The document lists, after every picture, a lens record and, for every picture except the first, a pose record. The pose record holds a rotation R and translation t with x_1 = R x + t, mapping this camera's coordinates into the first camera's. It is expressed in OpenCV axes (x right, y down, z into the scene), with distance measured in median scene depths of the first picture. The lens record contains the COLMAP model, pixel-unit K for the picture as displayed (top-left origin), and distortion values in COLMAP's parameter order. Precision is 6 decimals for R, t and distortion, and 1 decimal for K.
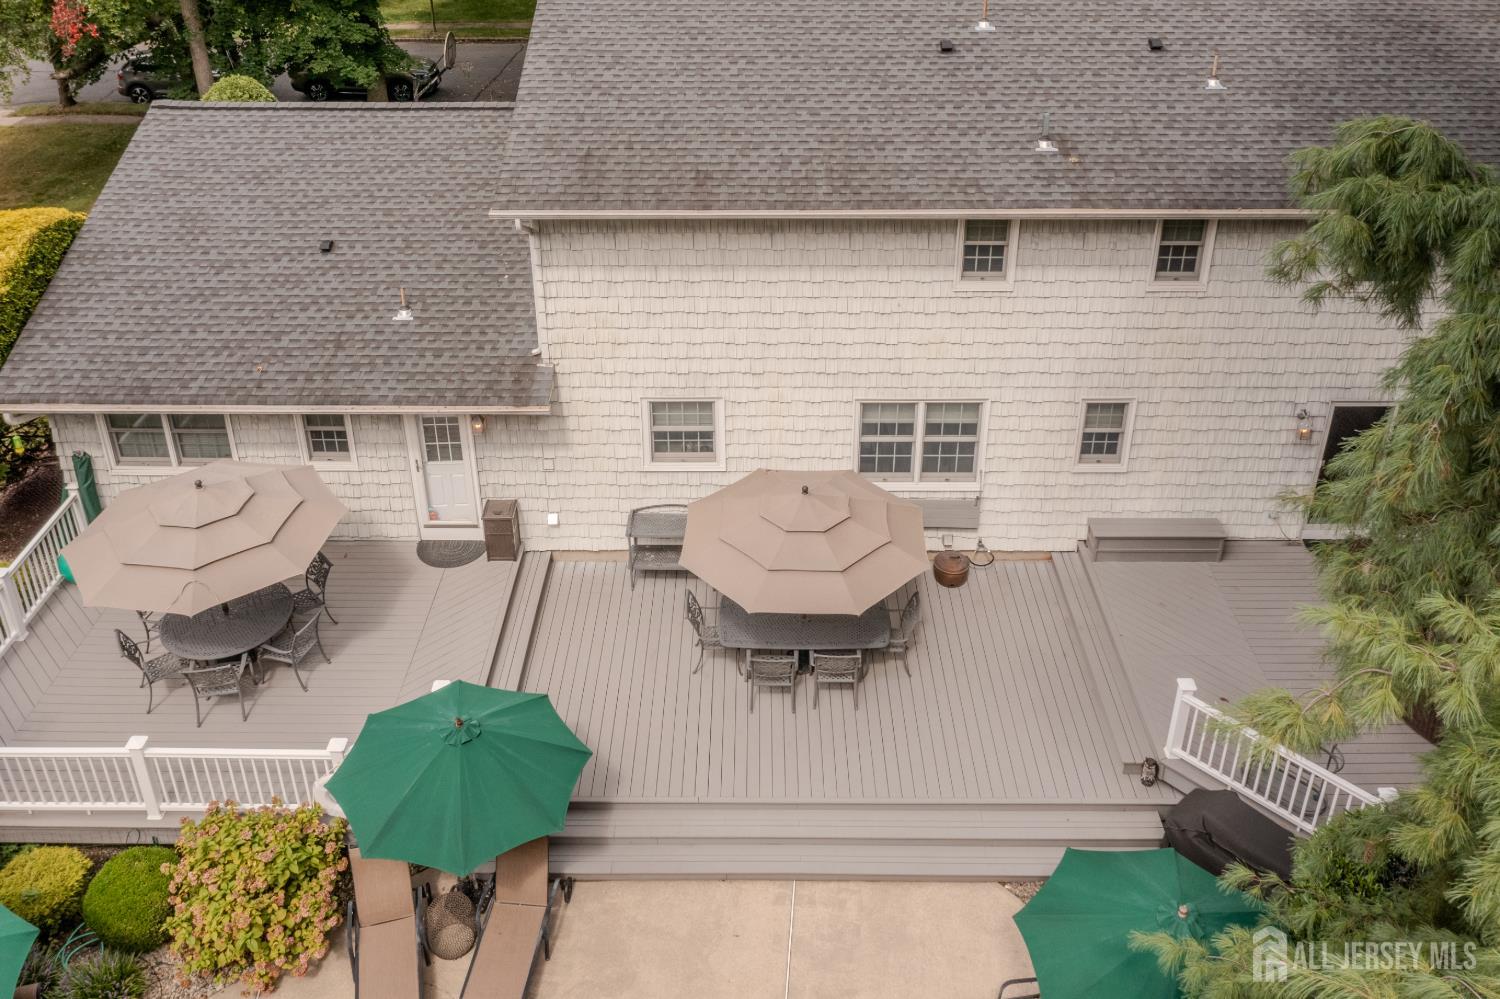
lens RADIAL K [[1247.3, 0, 727.2], [0, 1247.3, 499.1], [0, 0, 1]] dist [-0.006688, 0.003070]
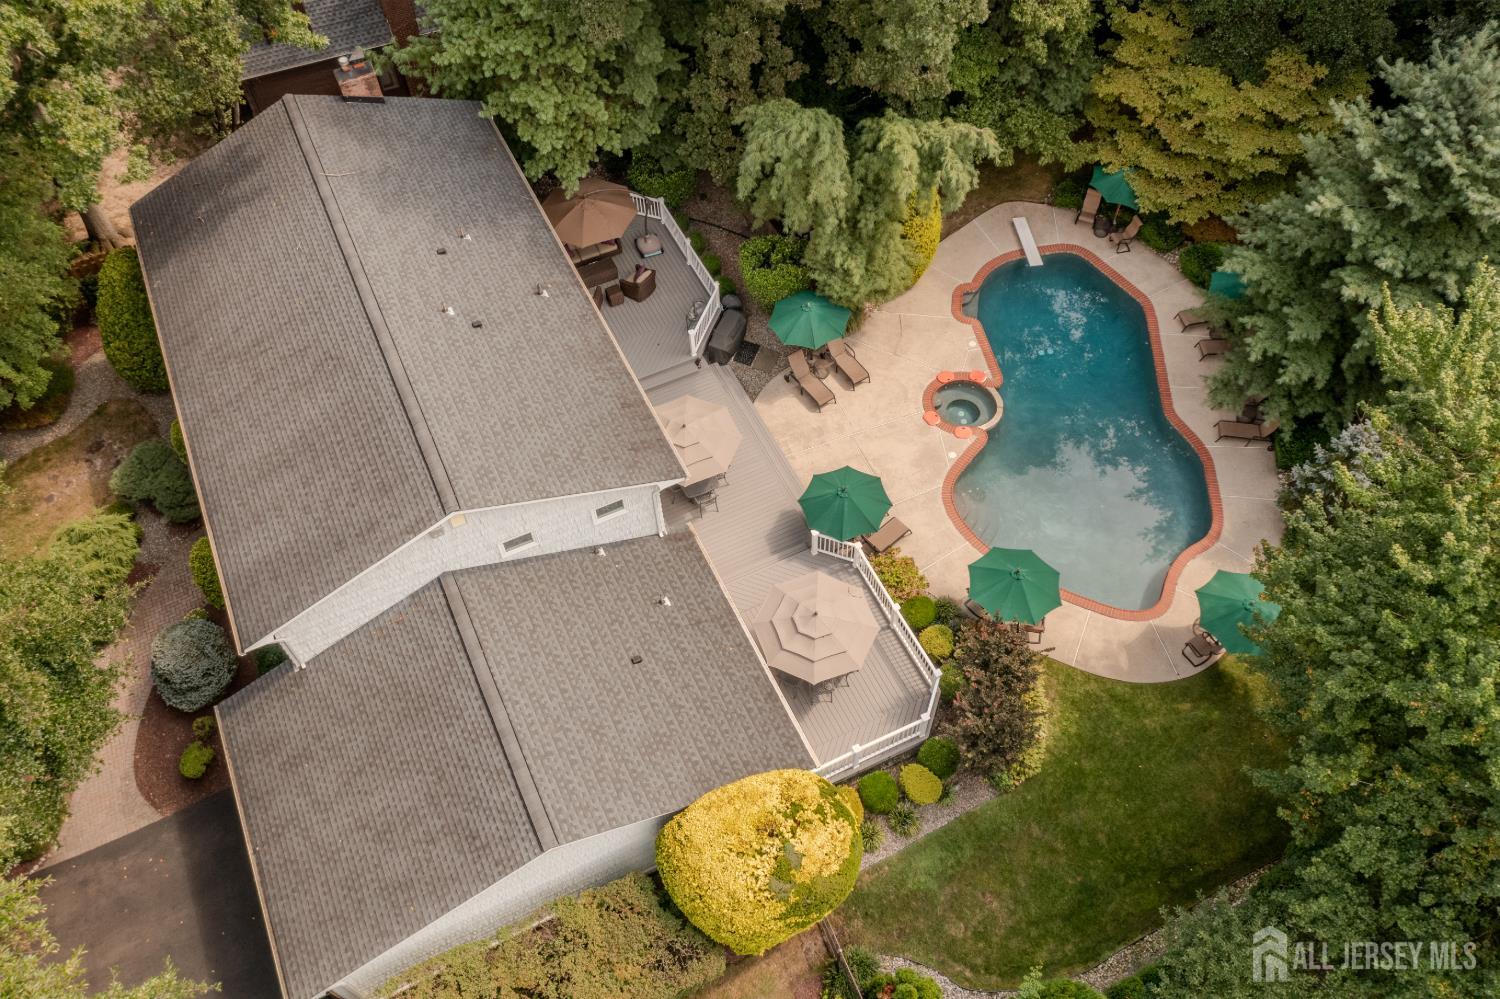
lens RADIAL K [[1185.3, 0, 757.8], [0, 1185.3, 494.9], [0, 0, 1]] dist [-0.020822, 0.011268]
pose [[-0.436689, -0.732507, 0.522242, -1.134044], [0.407621, 0.356394, 0.840731, -1.632173], [-0.801965, 0.580015, 0.142952, 0.601796]]
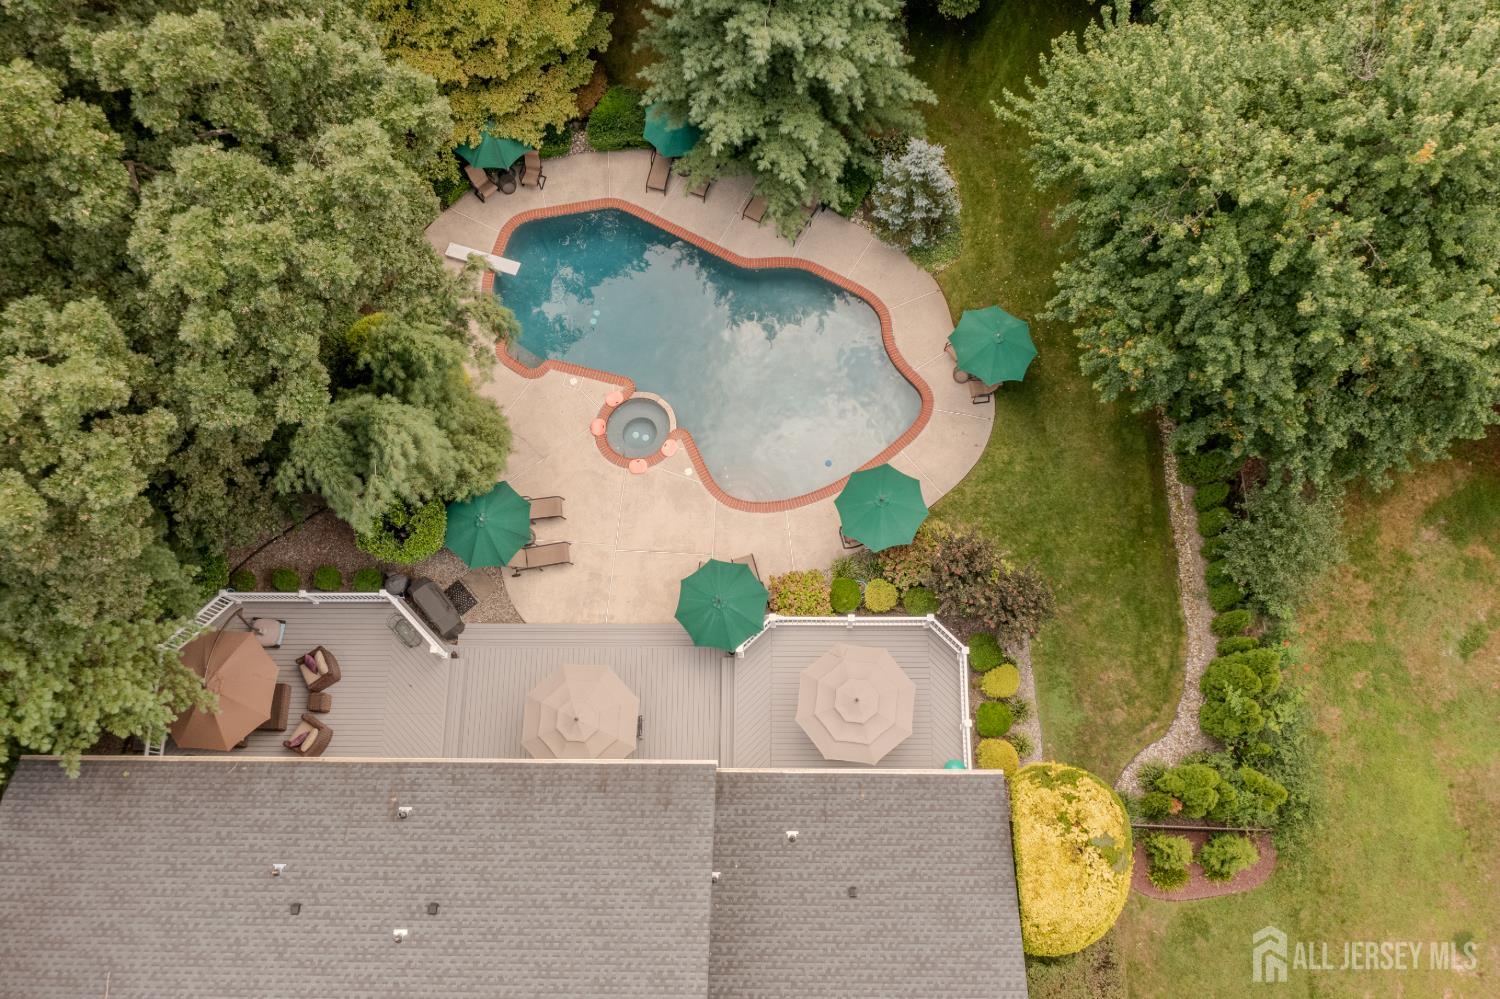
lens RADIAL K [[1185.3, 0, 757.8], [0, 1185.3, 494.9], [0, 0, 1]] dist [-0.020822, 0.011268]
pose [[-0.999591, 0.005994, 0.027954, -0.274731], [0.026773, -0.146678, 0.988822, -1.784618], [0.010027, 0.989166, 0.146458, 0.313180]]
